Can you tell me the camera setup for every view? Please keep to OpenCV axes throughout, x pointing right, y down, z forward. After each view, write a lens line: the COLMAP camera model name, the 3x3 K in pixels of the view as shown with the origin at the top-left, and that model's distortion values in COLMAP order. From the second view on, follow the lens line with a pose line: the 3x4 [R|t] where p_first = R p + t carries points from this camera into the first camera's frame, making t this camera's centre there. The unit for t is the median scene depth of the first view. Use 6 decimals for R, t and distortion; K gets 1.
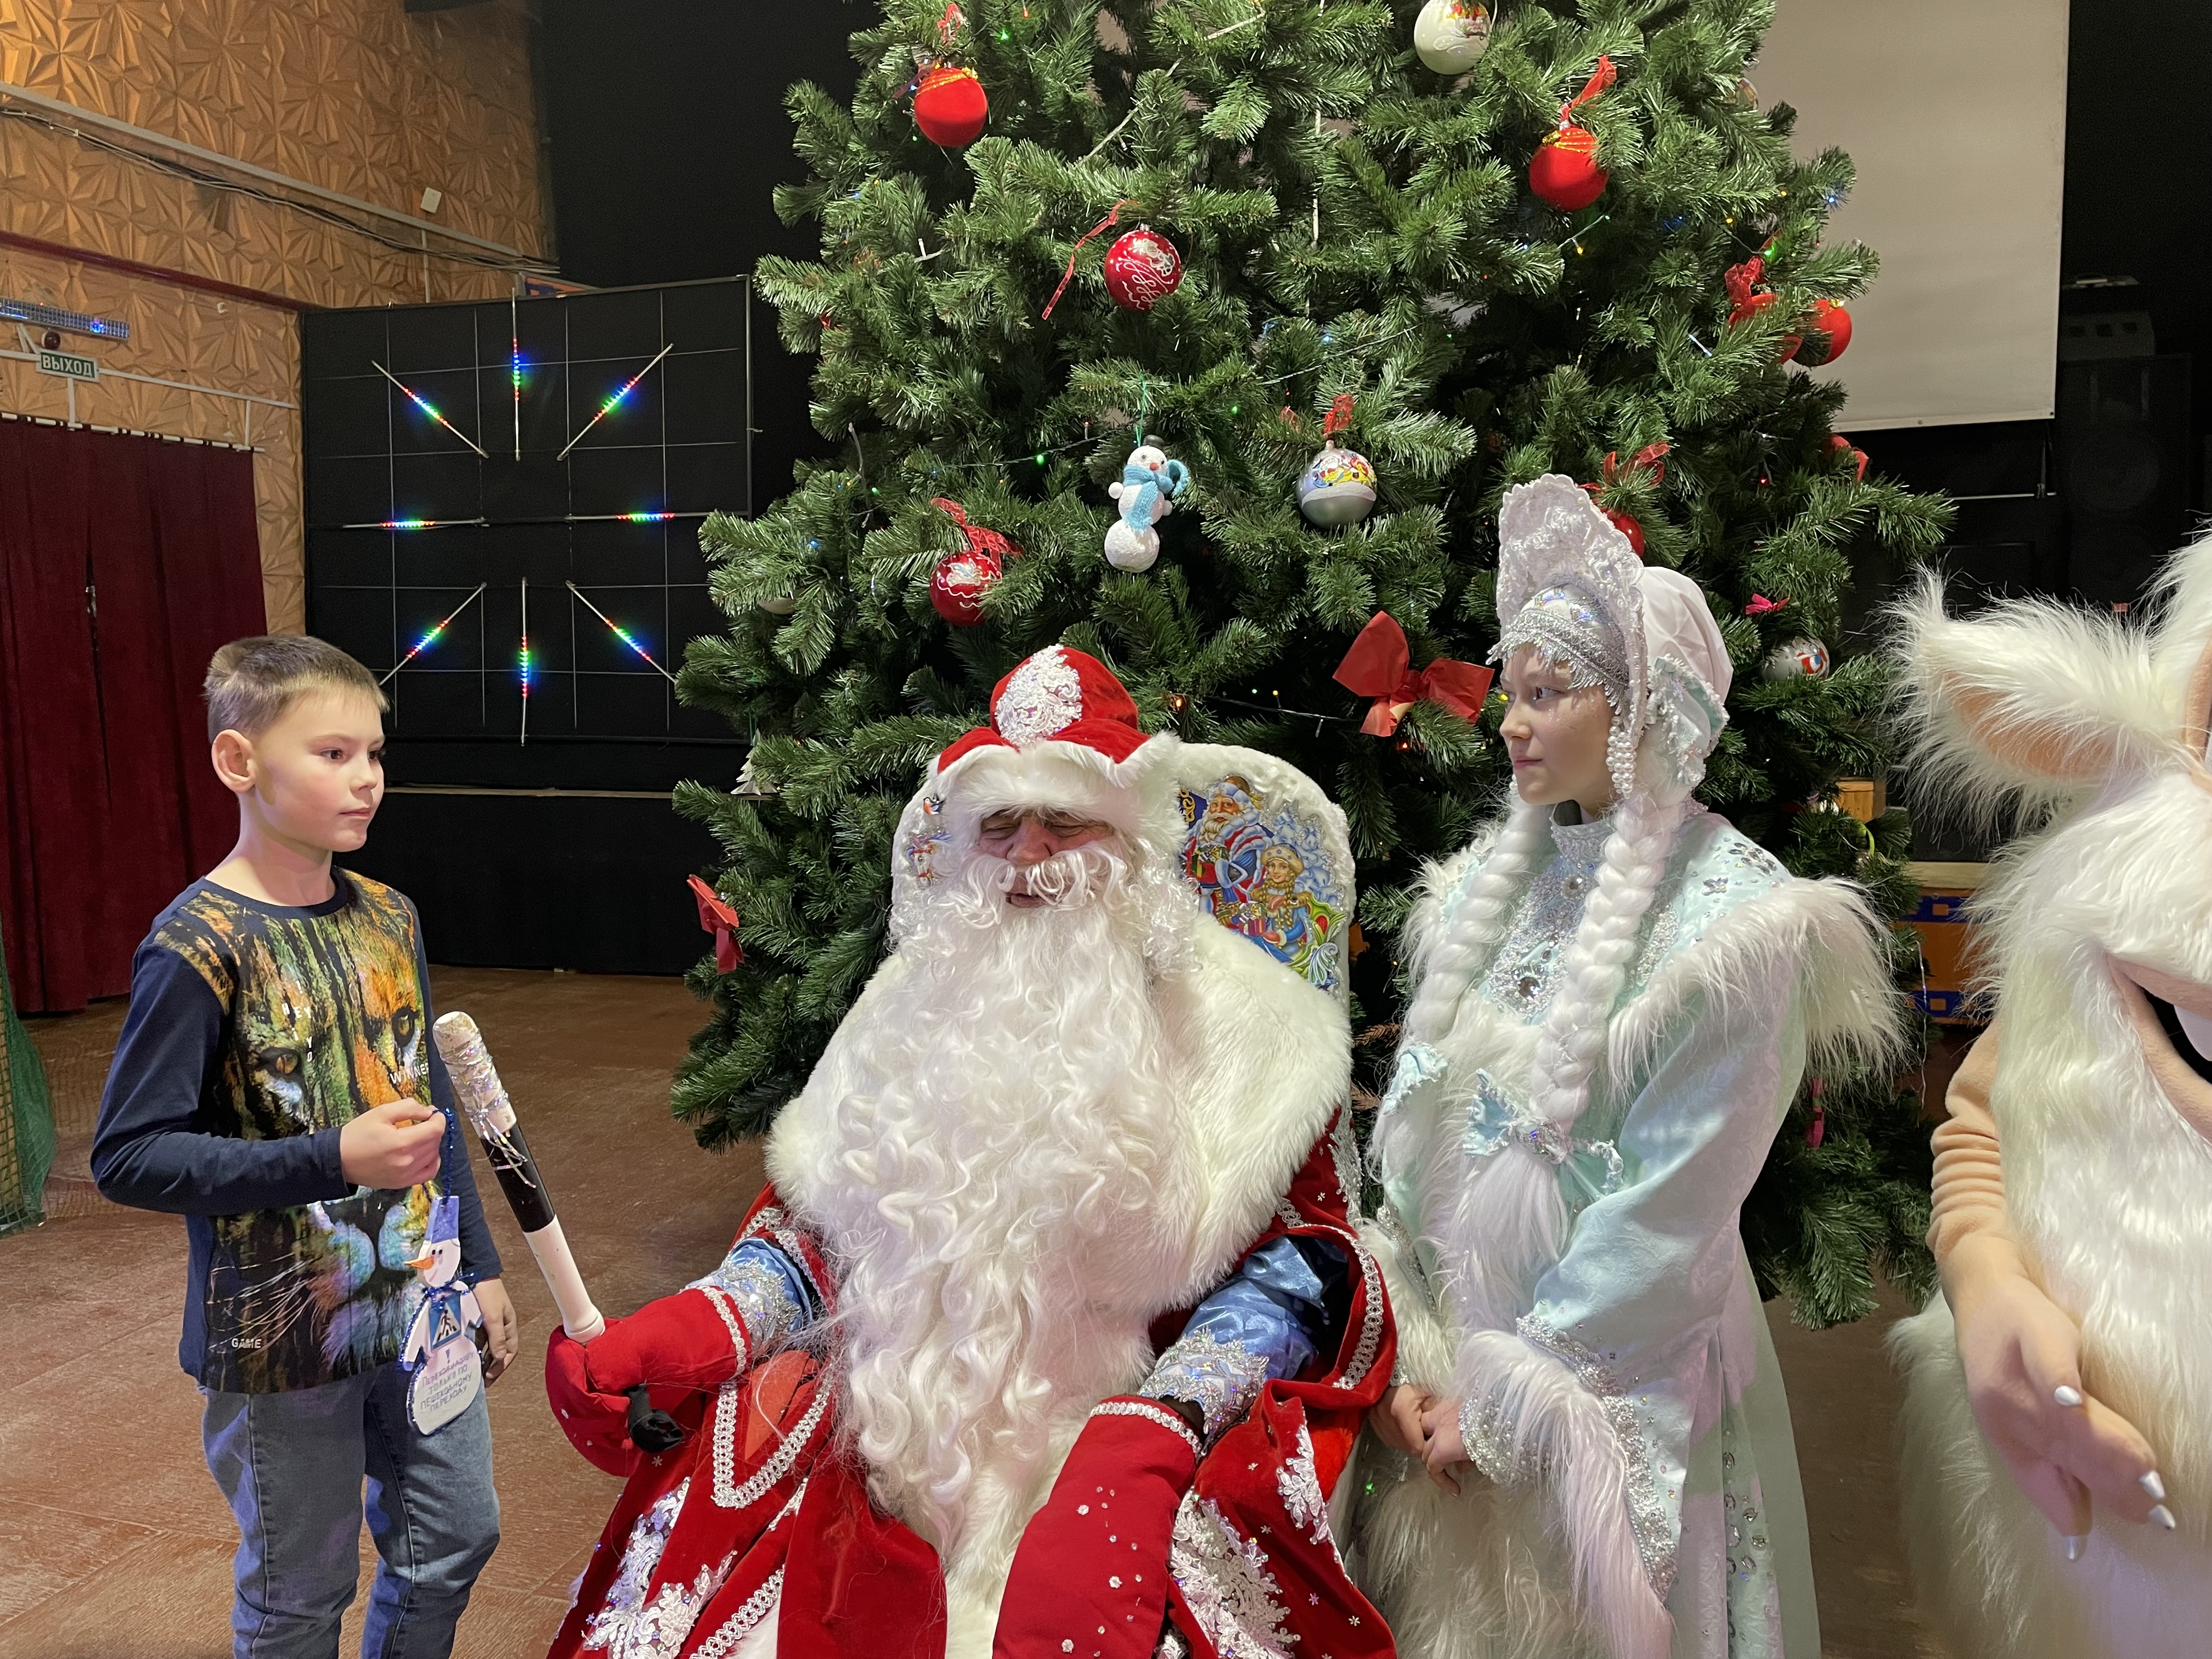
lens RADIAL K [[1774.2, 0, 1106.0], [0, 1774.2, 829.5], [0, 0, 1]] dist [0.044158, -0.006845]
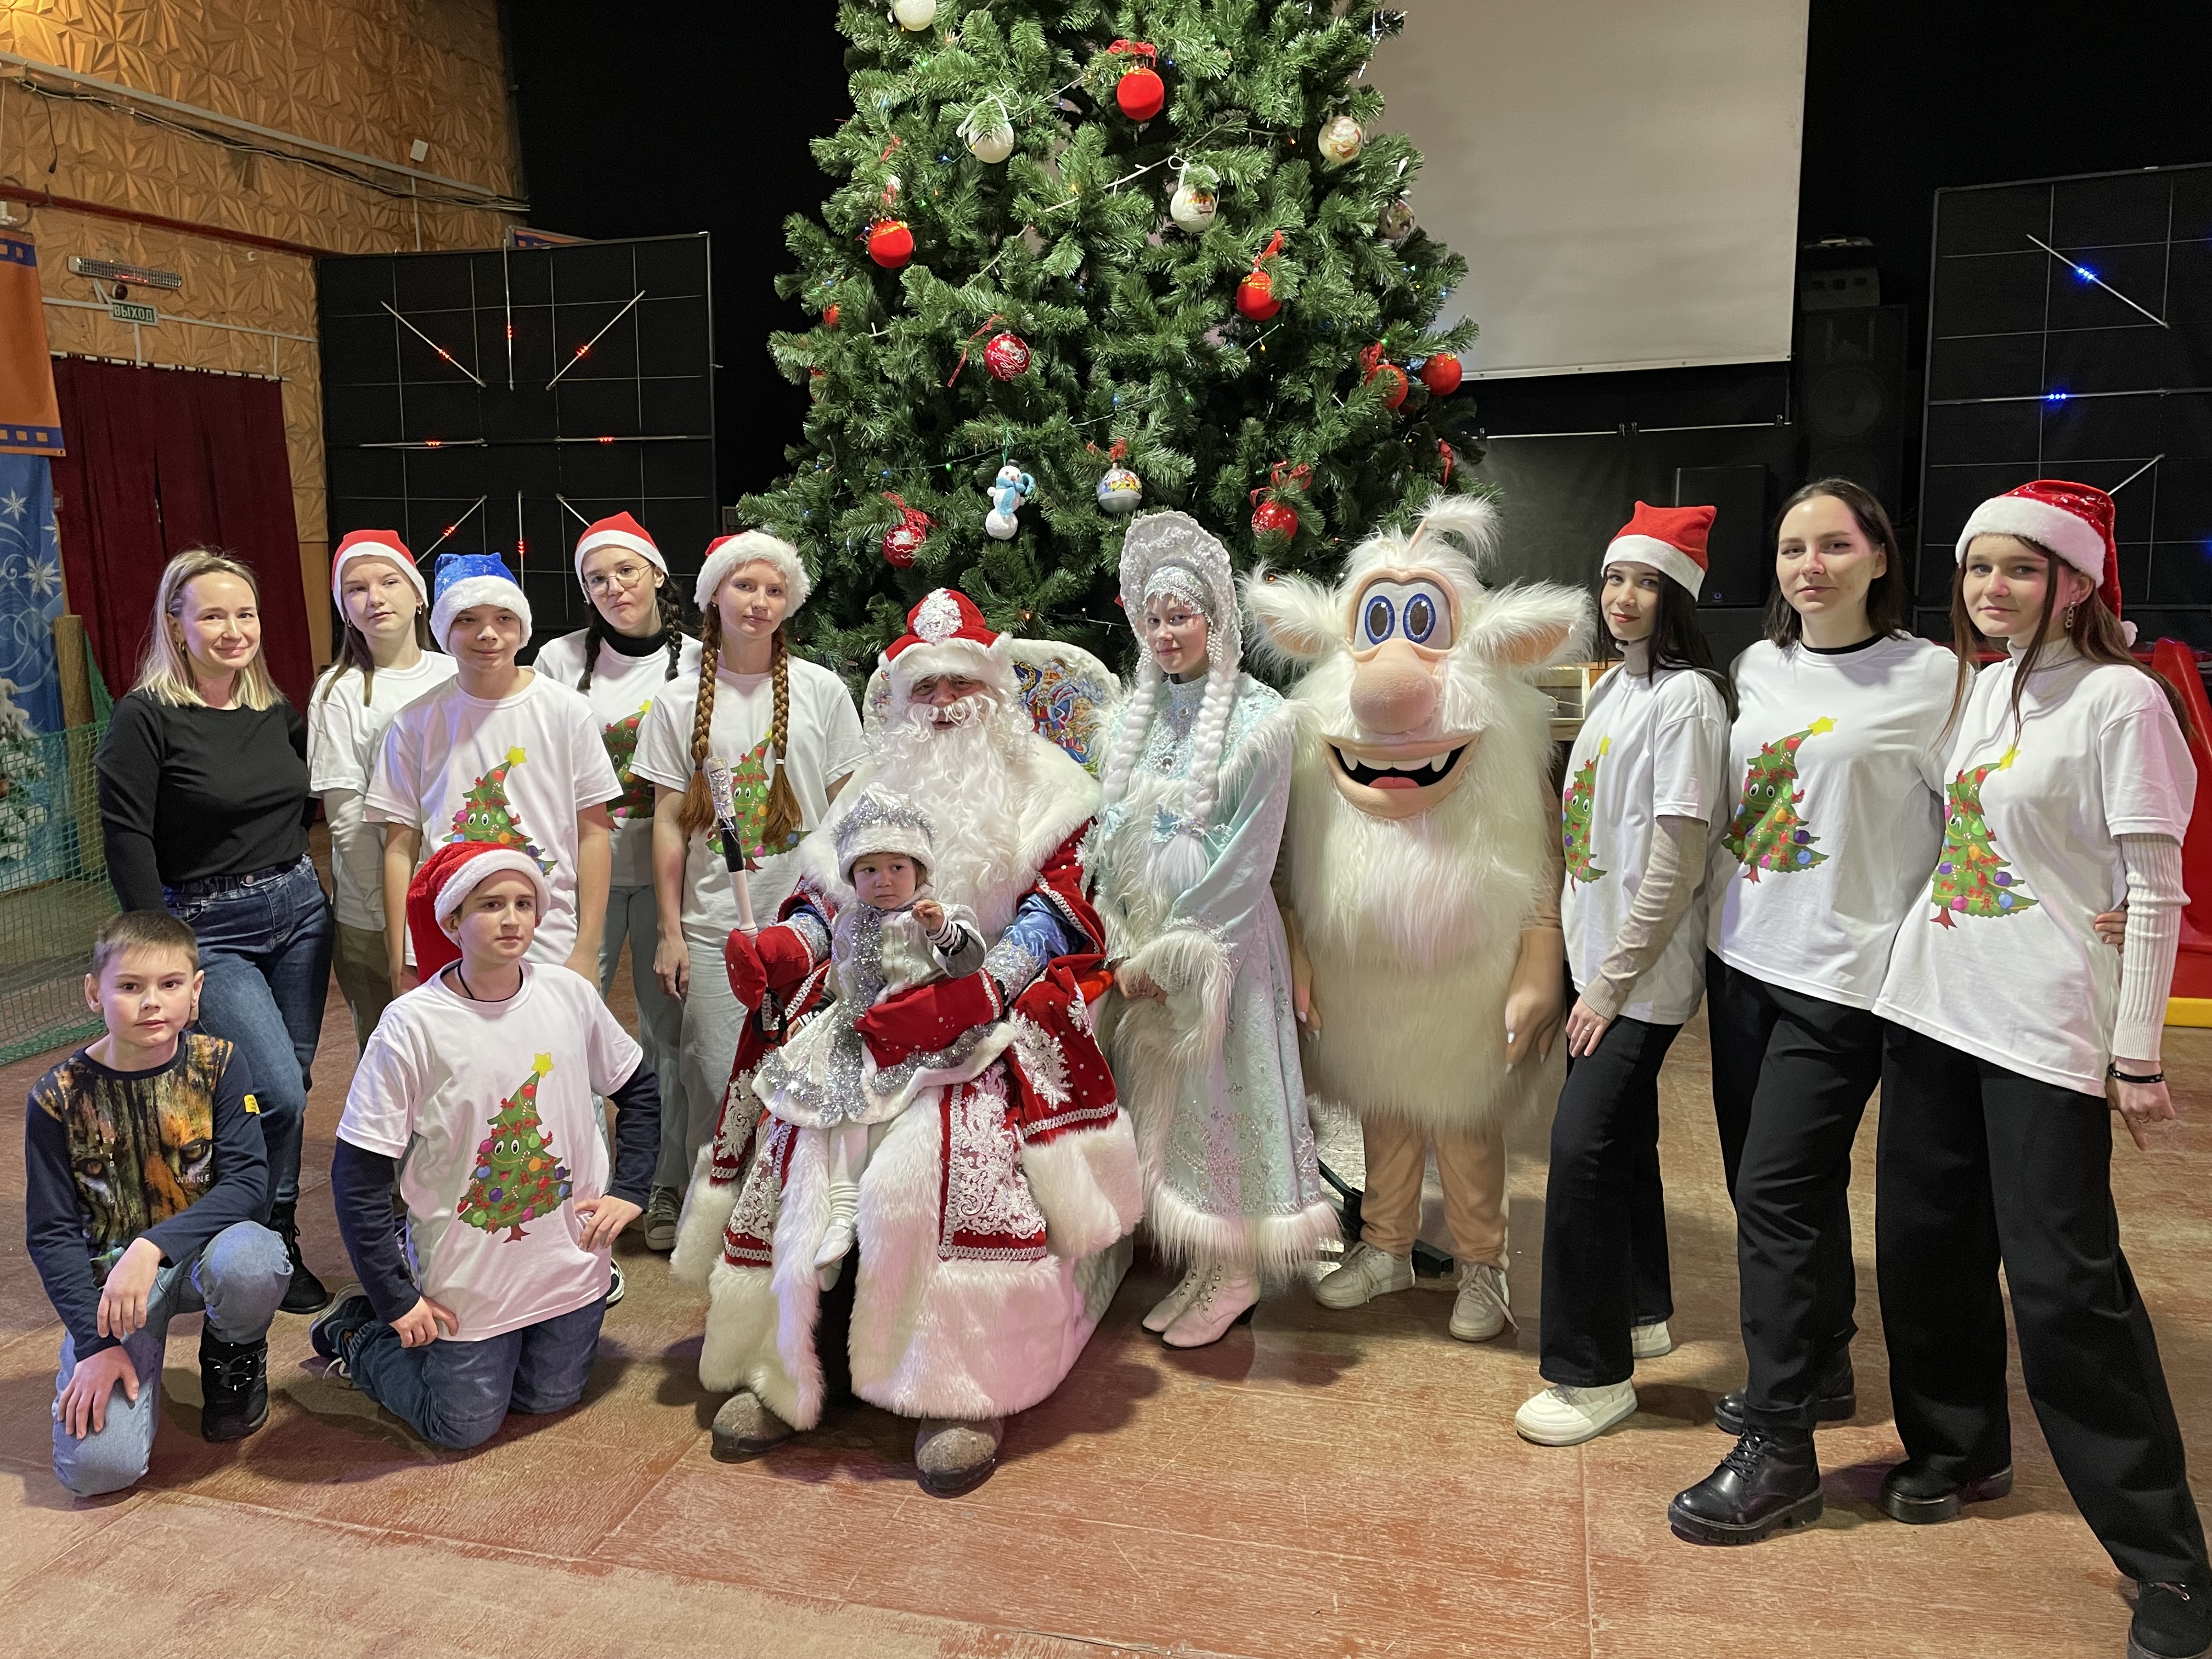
lens RADIAL K [[1774.2, 0, 1106.0], [0, 1774.2, 829.5], [0, 0, 1]] dist [0.044158, -0.006845]
pose [[0.999268, -0.008181, 0.037366, 0.041534], [0.005717, 0.997831, 0.065584, 0.019630], [-0.037821, -0.065322, 0.997147, -0.625119]]
